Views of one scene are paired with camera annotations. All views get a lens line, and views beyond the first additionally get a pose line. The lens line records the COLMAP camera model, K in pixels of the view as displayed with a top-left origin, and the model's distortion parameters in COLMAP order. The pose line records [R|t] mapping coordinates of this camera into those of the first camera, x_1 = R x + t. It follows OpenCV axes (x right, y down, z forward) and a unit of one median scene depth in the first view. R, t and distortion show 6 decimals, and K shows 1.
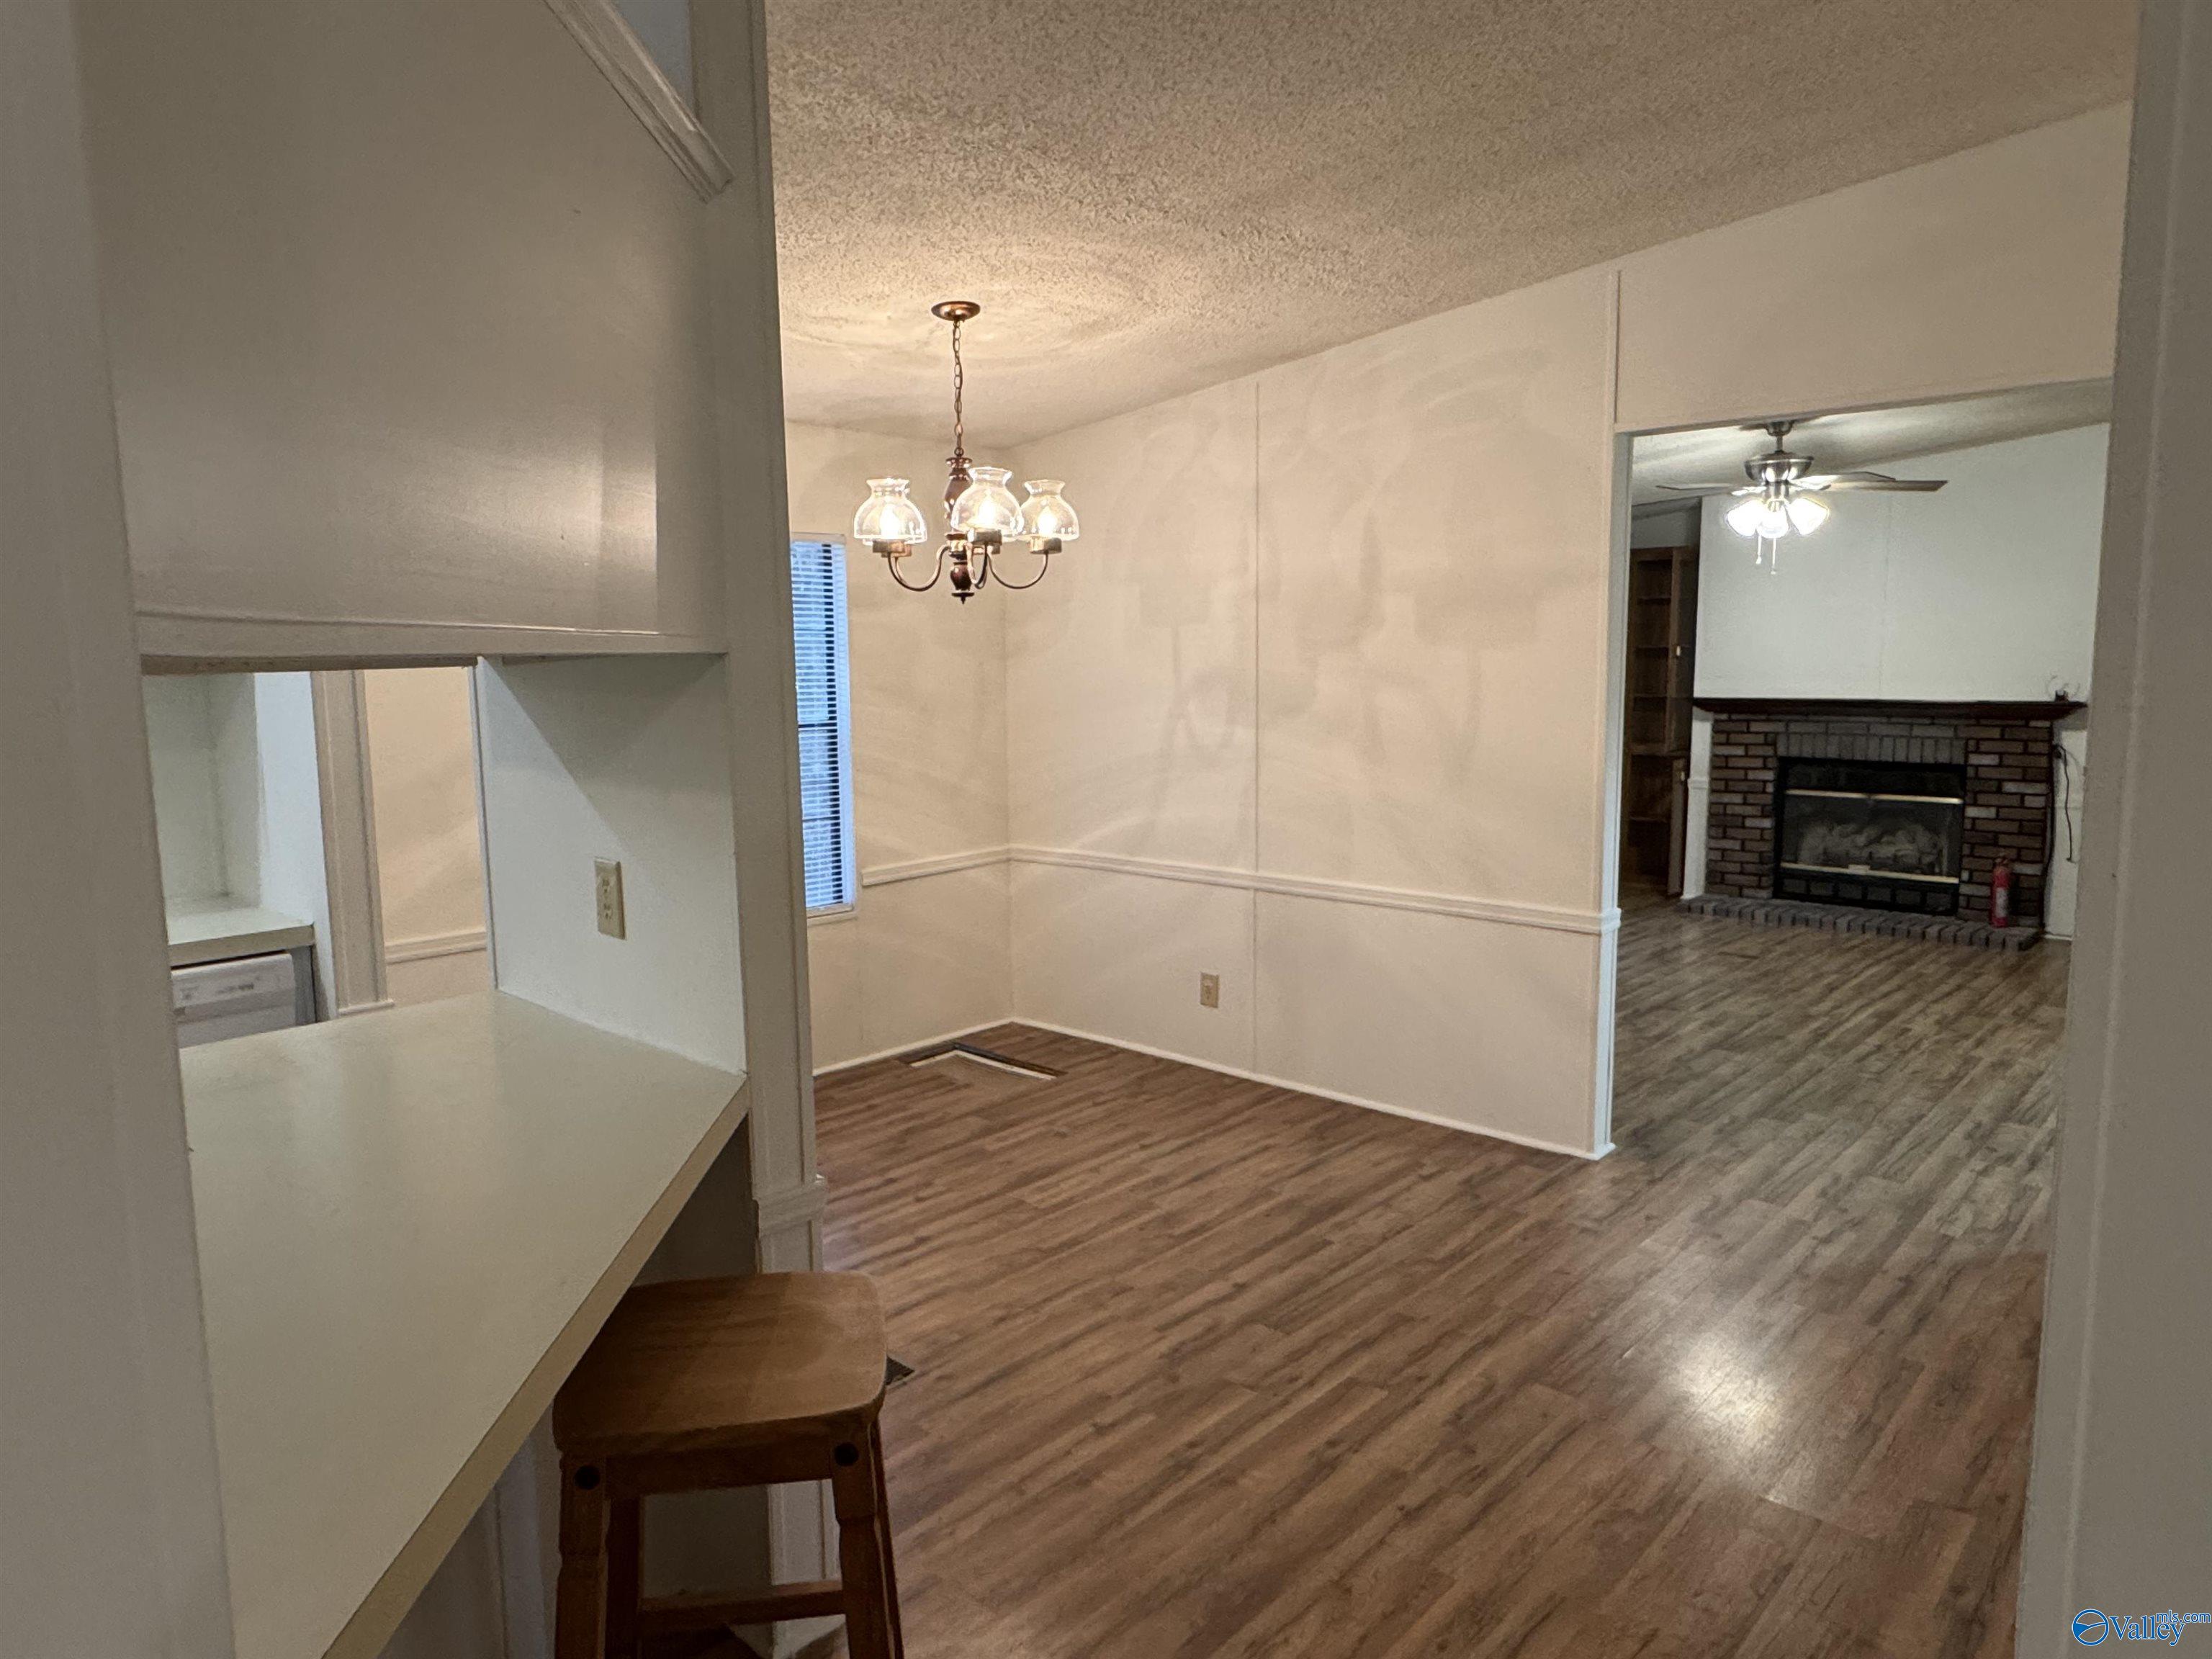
lens RADIAL K [[1410.2, 0, 1149.3], [0, 1410.2, 789.5], [0, 0, 1]] dist [-0.002023, 0.003828]
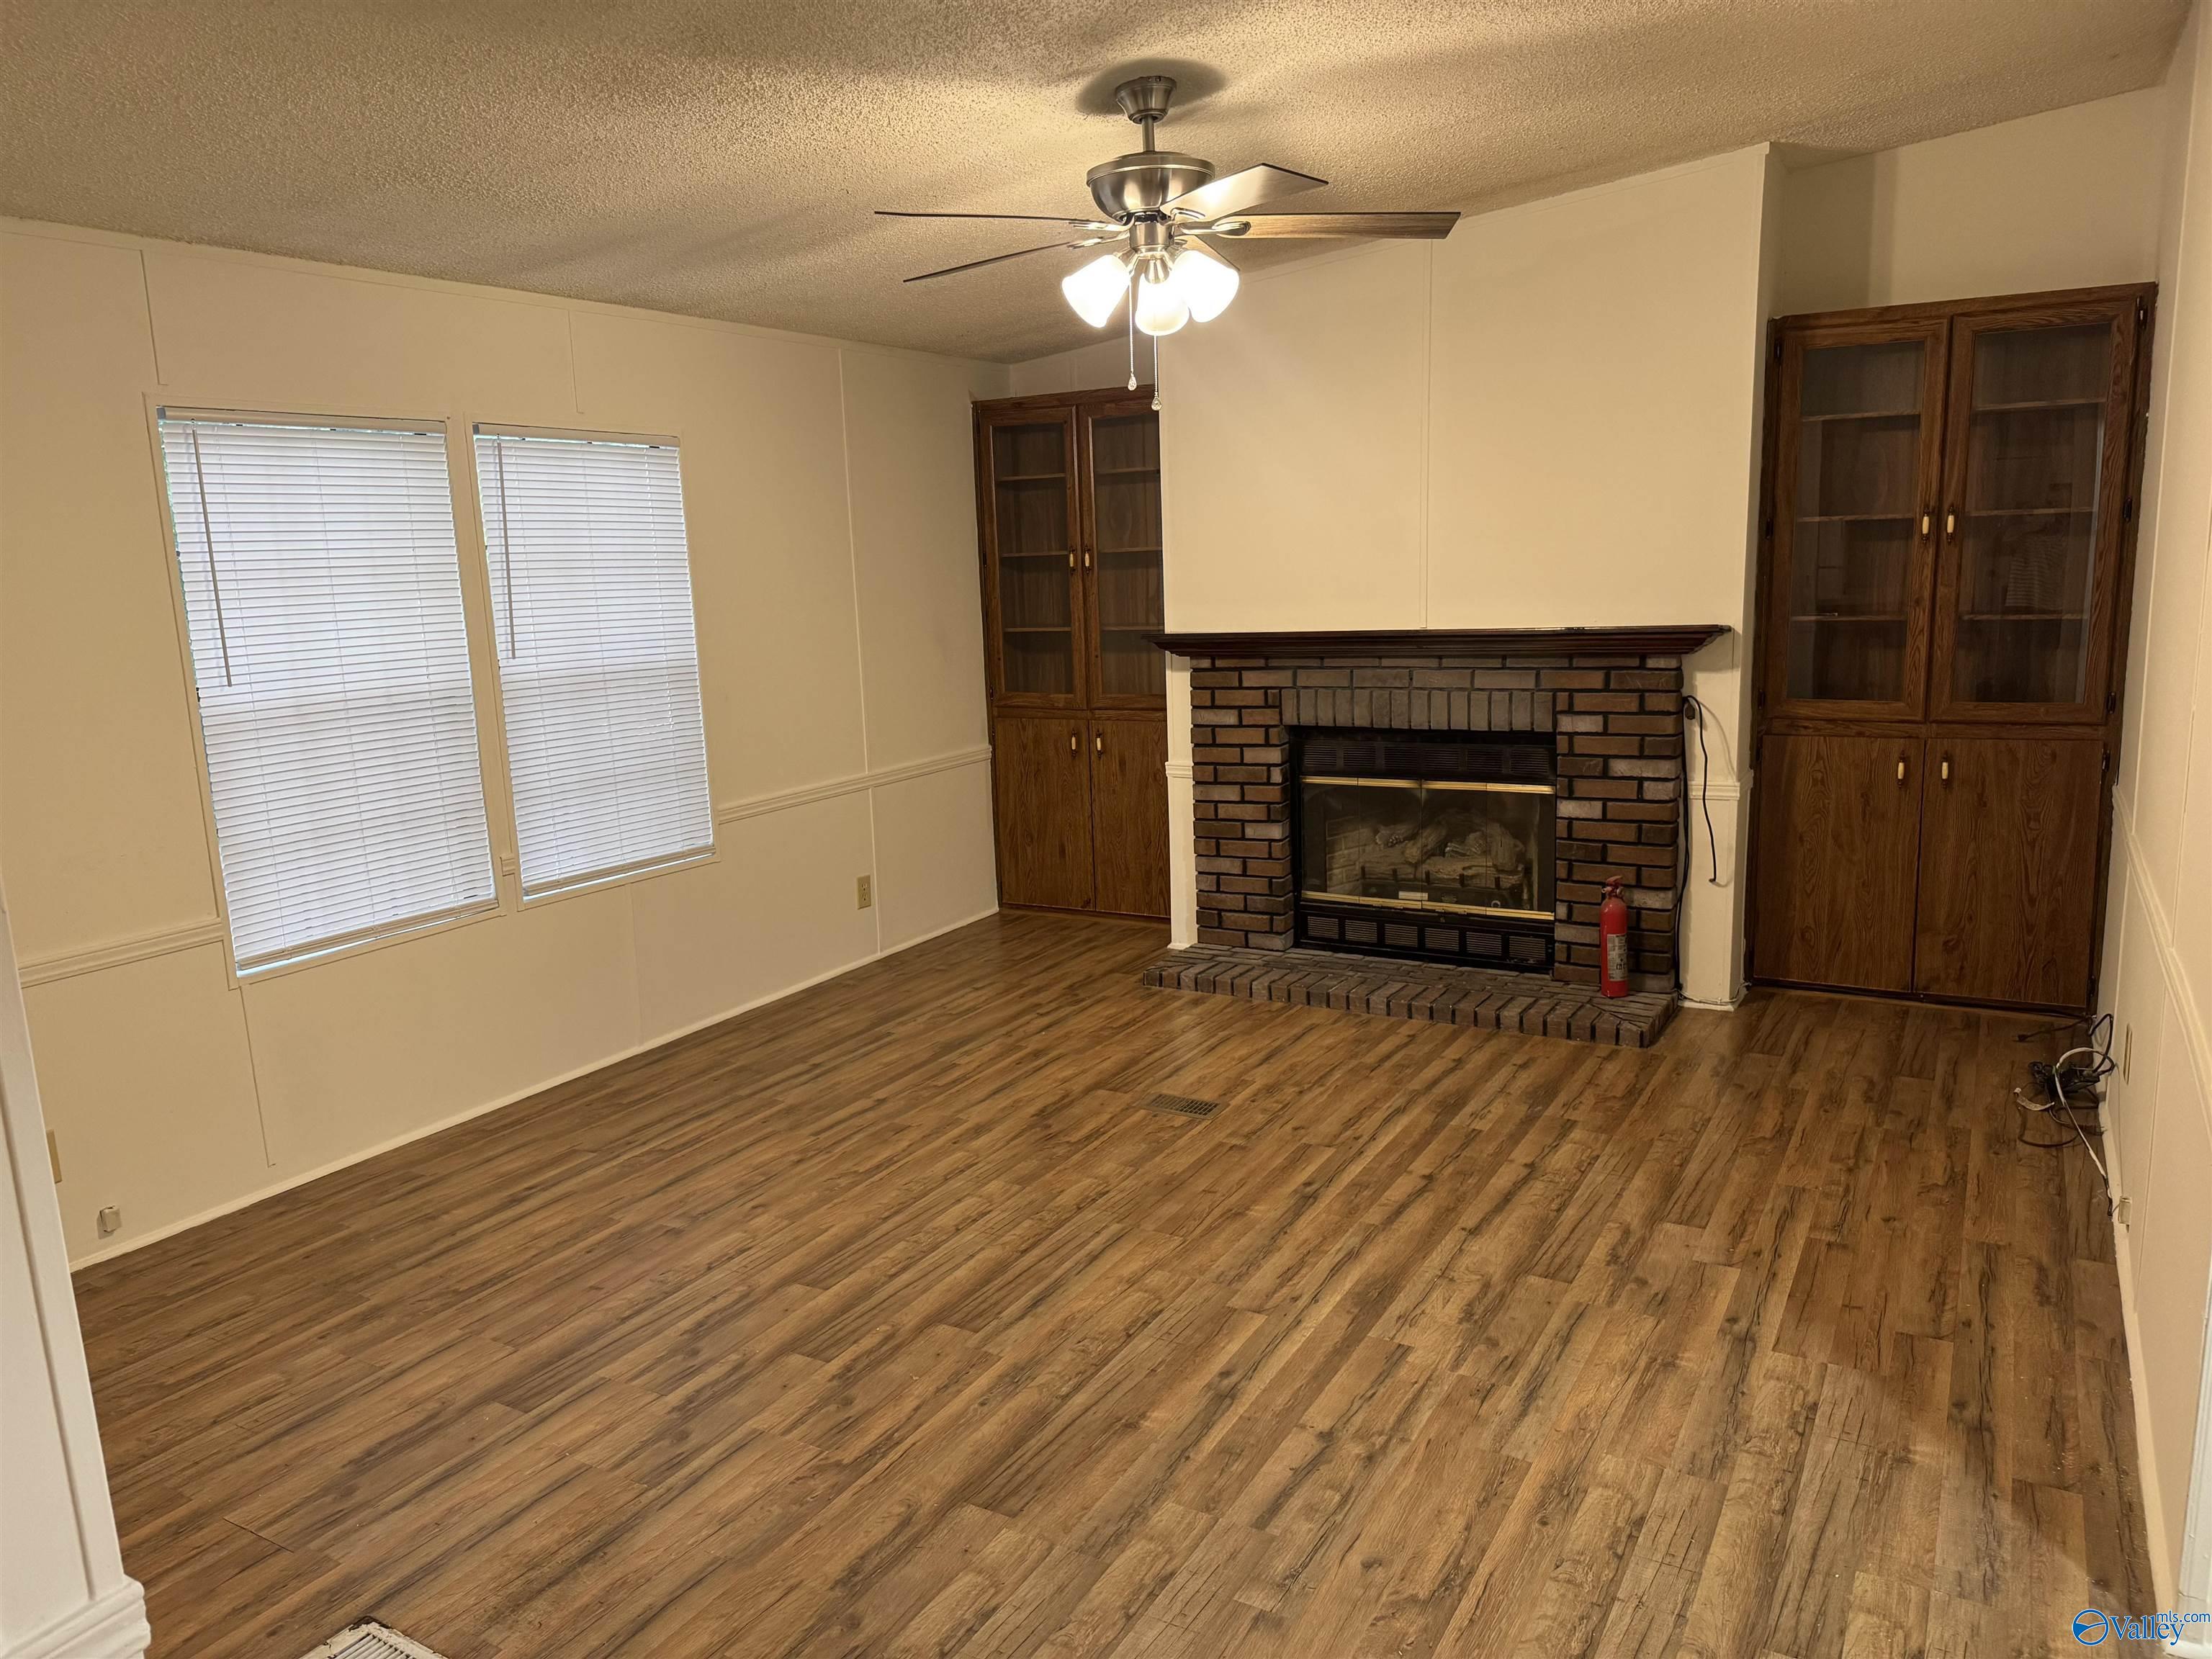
lens RADIAL K [[1547.1, 0, 1093.0], [0, 1547.1, 823.8], [0, 0, 1]] dist [0.026101, -0.063508]
pose [[0.980894, -0.071006, 0.181123, 0.253496], [0.058050, 0.995427, 0.075863, -0.039309], [-0.185681, -0.063899, 0.980530, 0.370202]]
